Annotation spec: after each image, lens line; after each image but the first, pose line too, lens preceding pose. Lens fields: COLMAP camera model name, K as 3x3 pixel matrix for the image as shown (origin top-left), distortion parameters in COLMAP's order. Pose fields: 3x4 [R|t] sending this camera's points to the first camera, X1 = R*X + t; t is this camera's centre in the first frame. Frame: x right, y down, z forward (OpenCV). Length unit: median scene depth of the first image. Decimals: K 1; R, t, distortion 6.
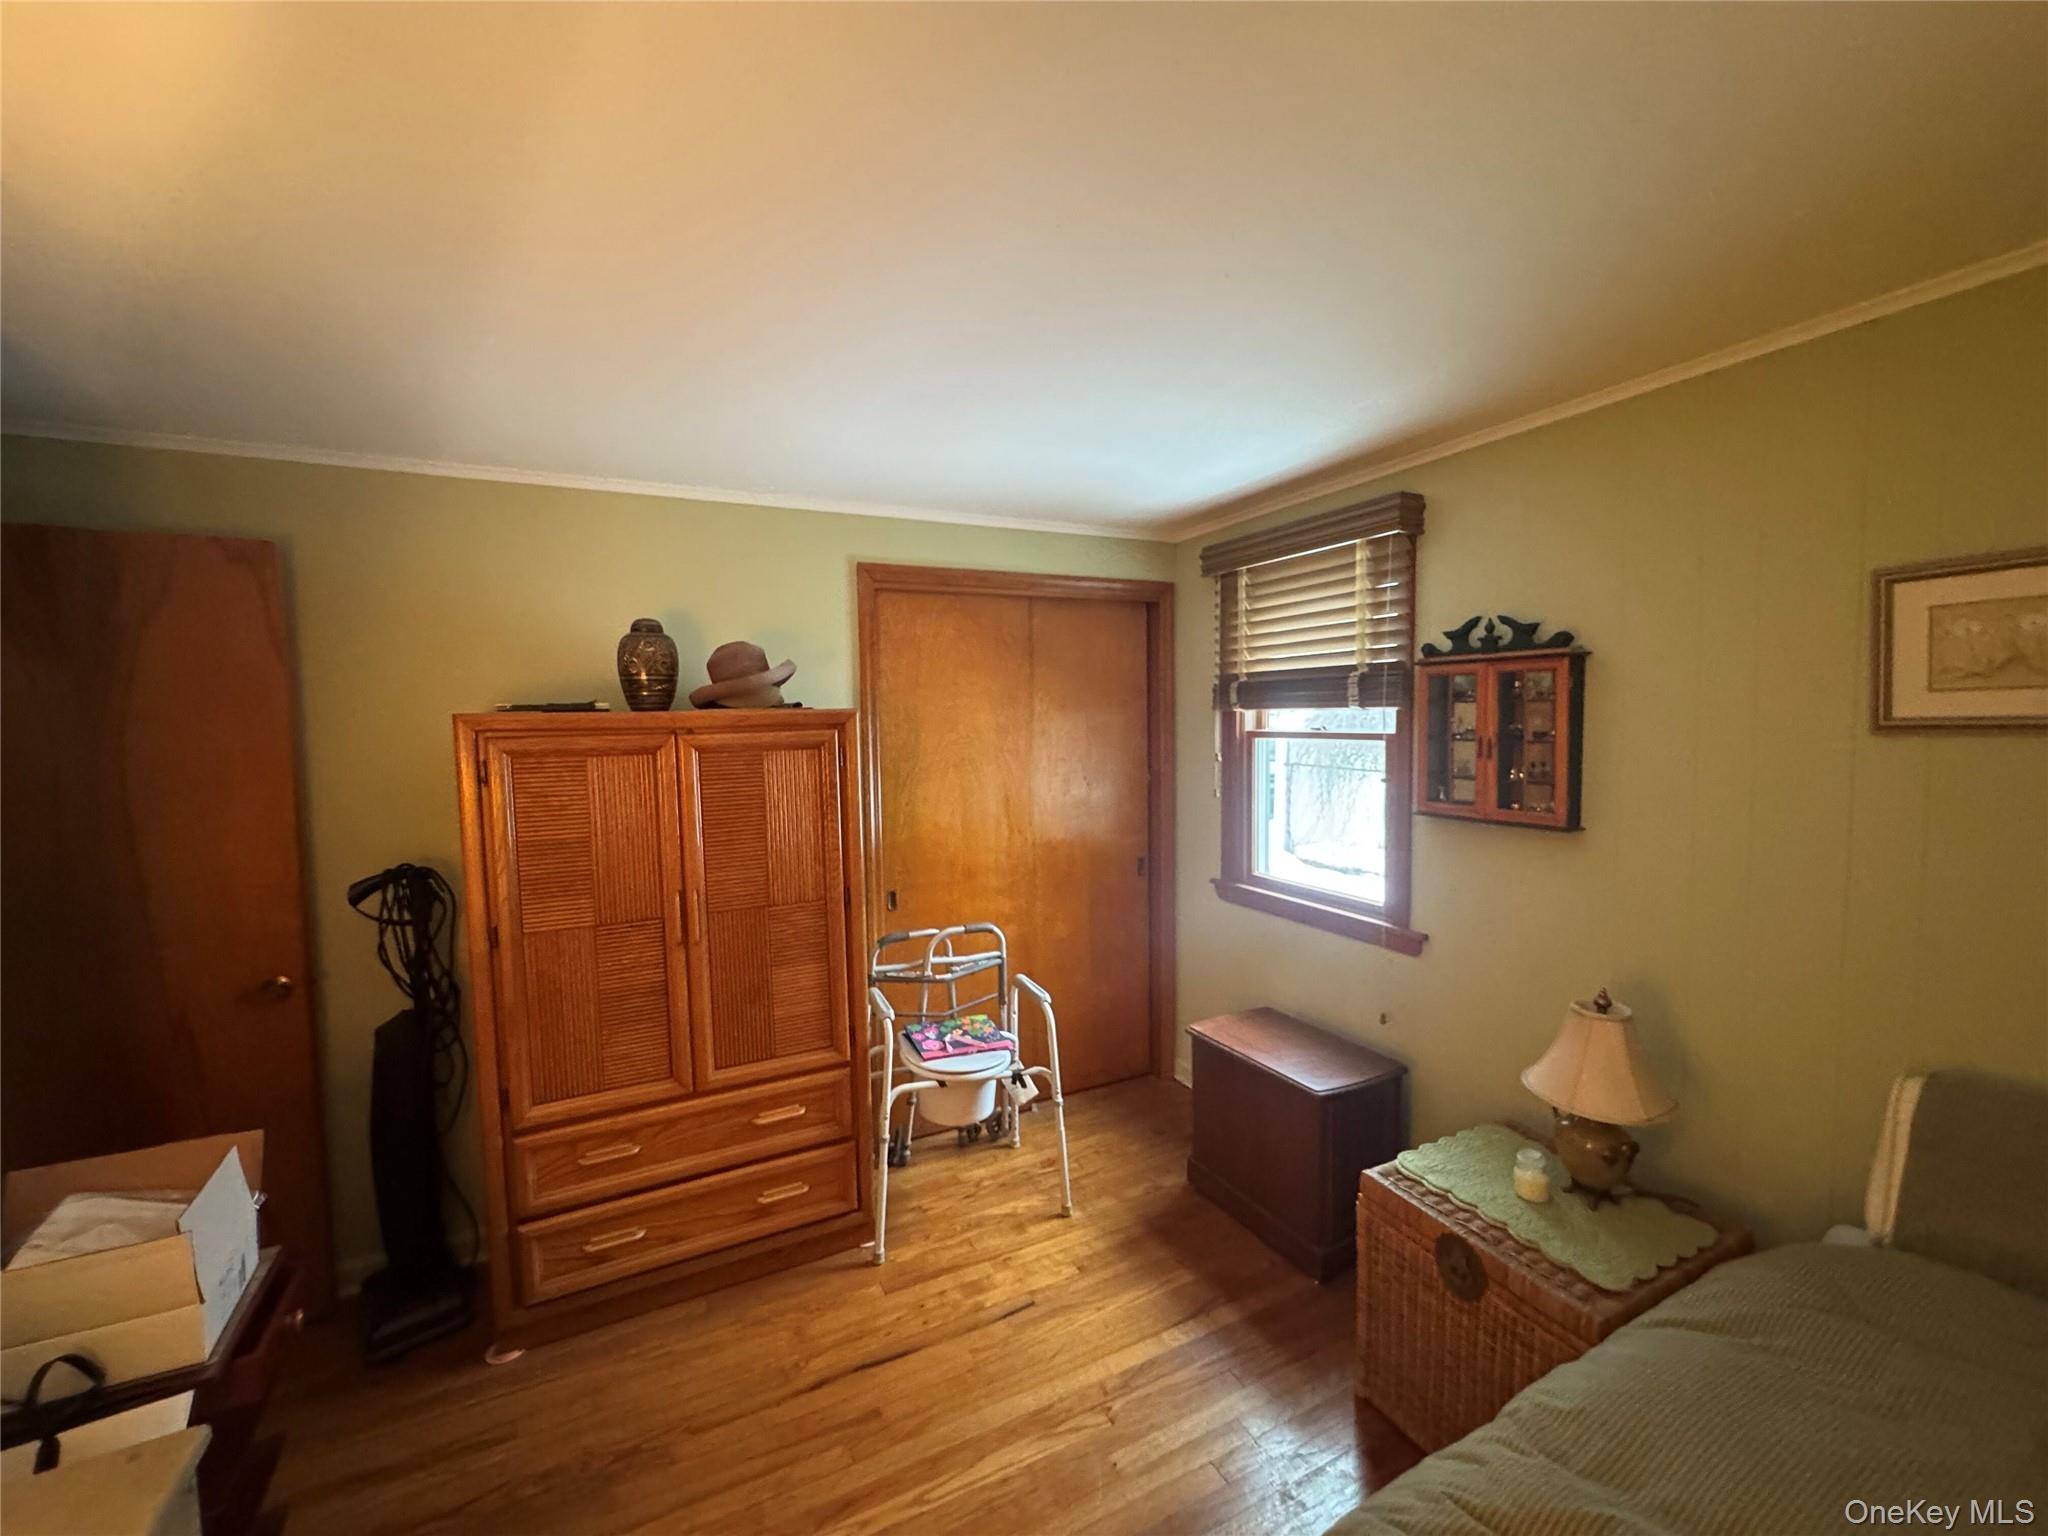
lens RADIAL K [[816.8, 0, 1022.2], [0, 816.8, 766.8], [0, 0, 1]] dist [-0.005920, 0.000949]
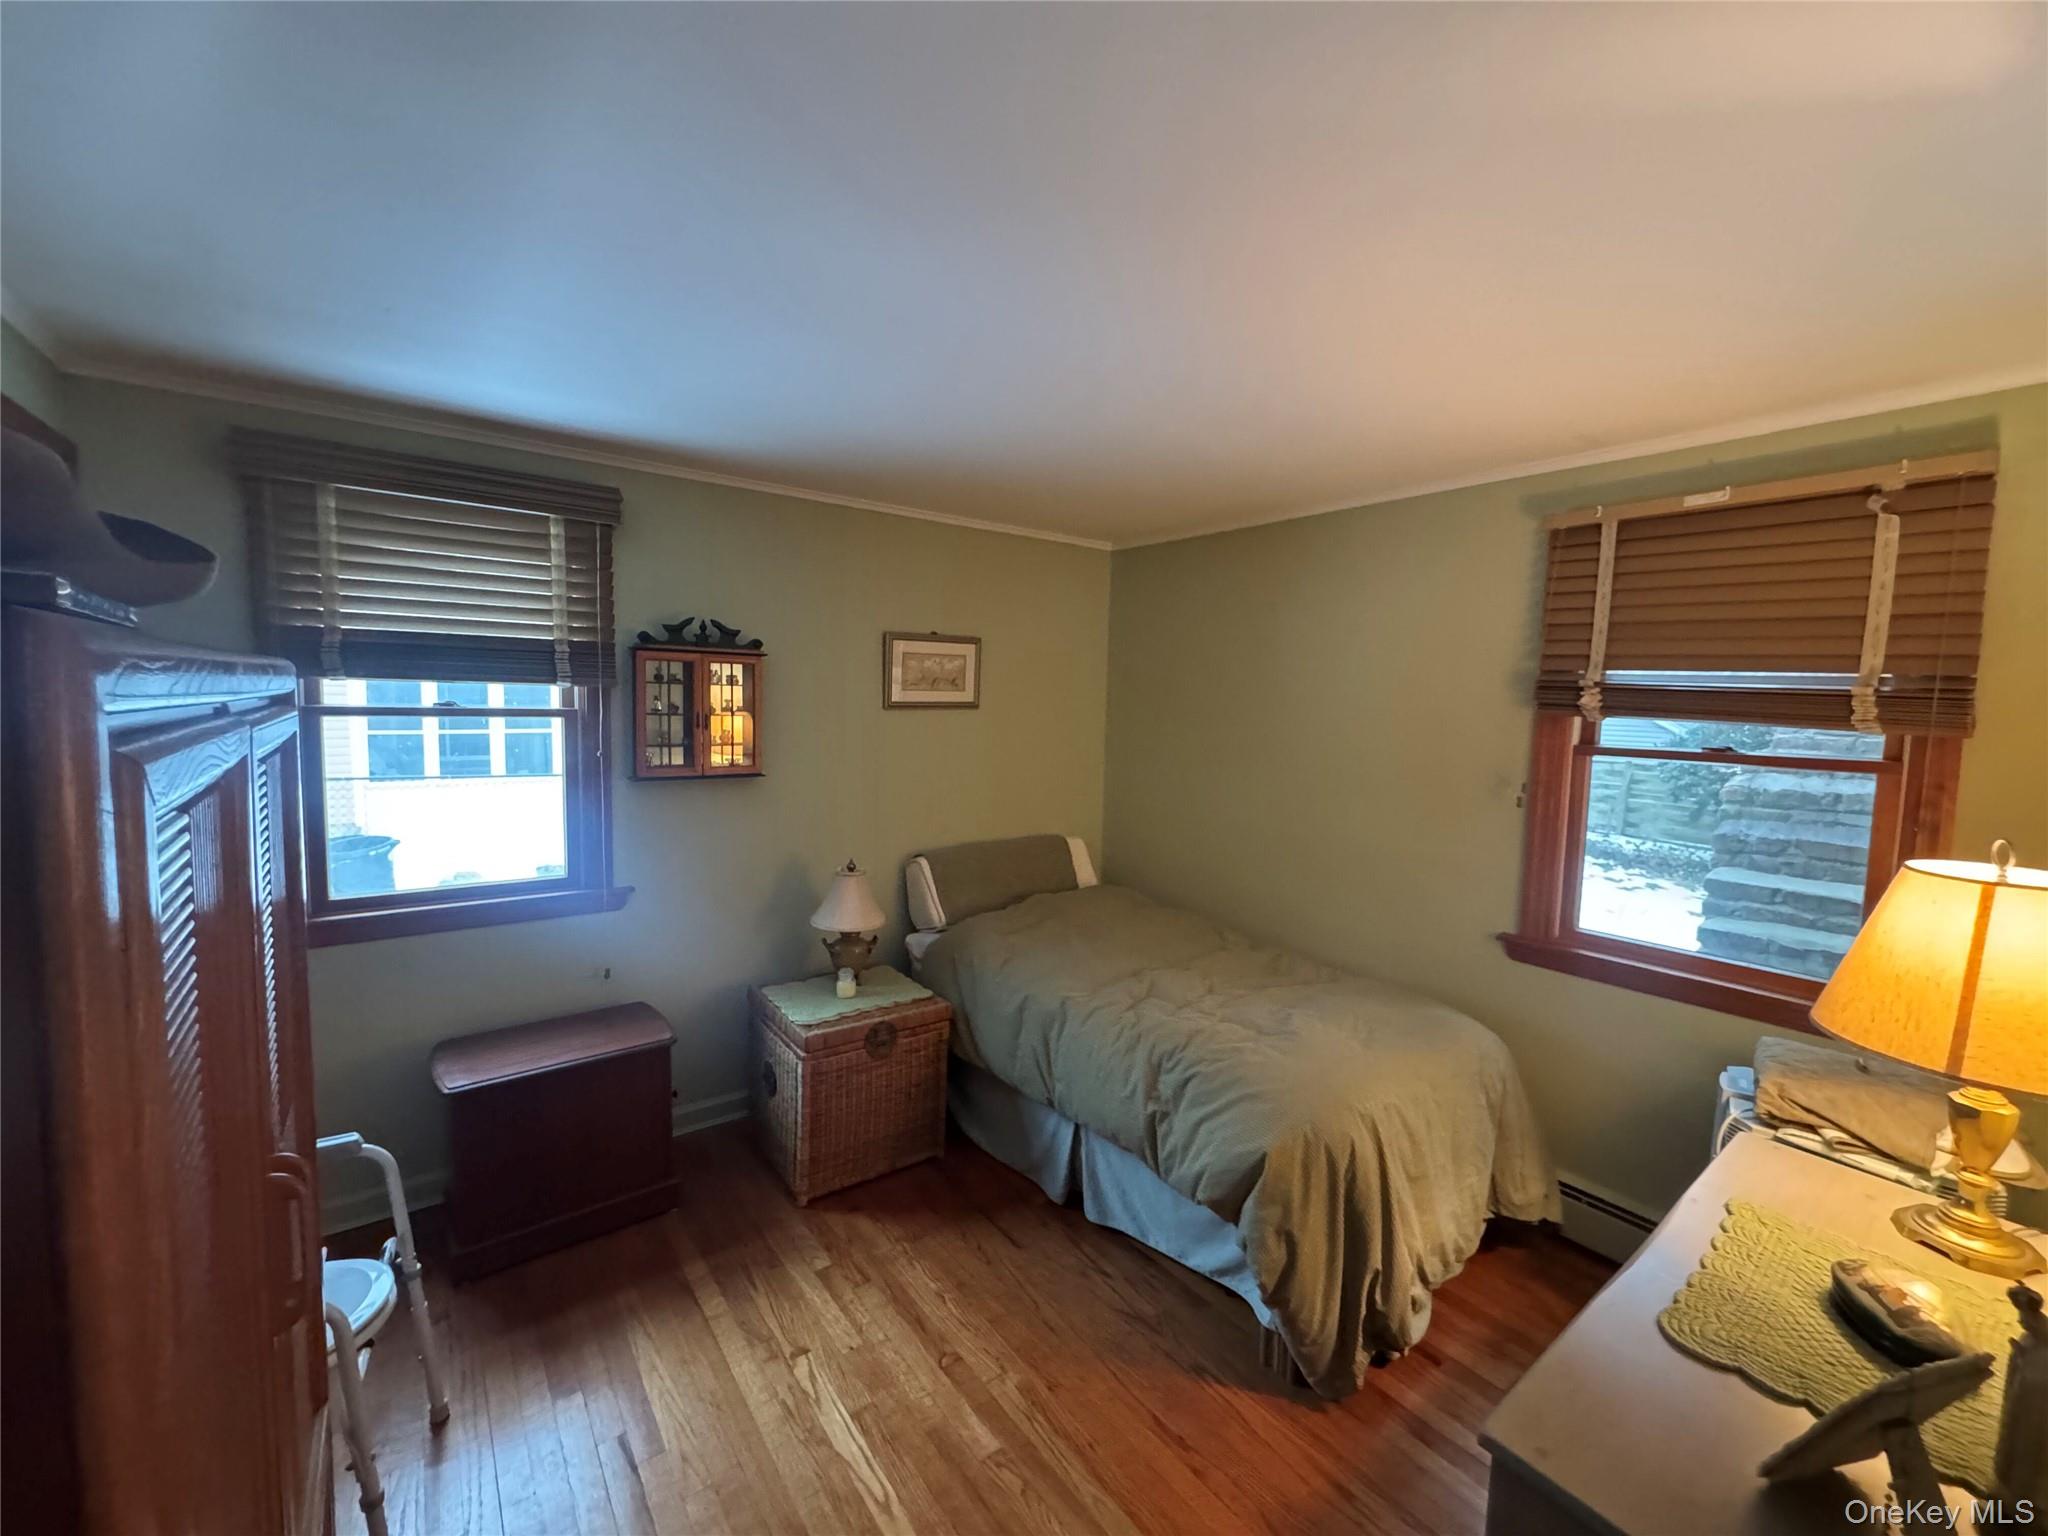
lens RADIAL K [[816.8, 0, 1030.7], [0, 816.8, 760.9], [0, 0, 1]] dist [-0.005920, 0.000949]
pose [[-0.187884, -0.062657, 0.980191, -0.808371], [0.041733, 0.996553, 0.071703, -0.030647], [-0.981304, 0.054378, -0.184621, 0.740259]]
